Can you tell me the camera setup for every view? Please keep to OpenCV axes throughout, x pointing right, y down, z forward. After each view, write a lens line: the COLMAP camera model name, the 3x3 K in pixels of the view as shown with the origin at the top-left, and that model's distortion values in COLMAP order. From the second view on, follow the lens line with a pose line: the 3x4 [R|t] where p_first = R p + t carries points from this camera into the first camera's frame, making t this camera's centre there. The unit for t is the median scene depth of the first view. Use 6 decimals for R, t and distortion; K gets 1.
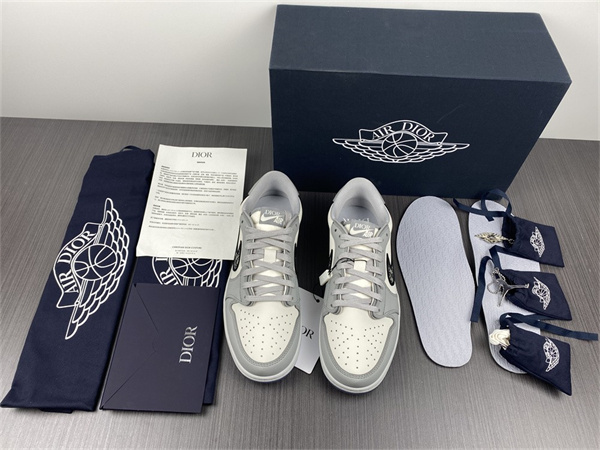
lens RADIAL K [[451.3, 0, 300.0], [0, 451.3, 225.0], [0, 0, 1]] dist [-0.001500, 0.002625]
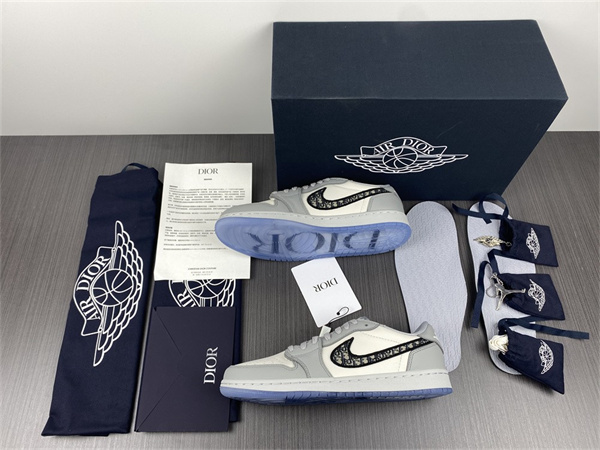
lens RADIAL K [[451.3, 0, 300.0], [0, 451.3, 225.0], [0, 0, 1]] dist [-0.001500, 0.002625]
pose [[0.998665, -0.050120, 0.012505, -0.027220], [0.048533, 0.993270, 0.105168, -0.150601], [-0.017692, -0.104420, 0.994376, -0.030076]]
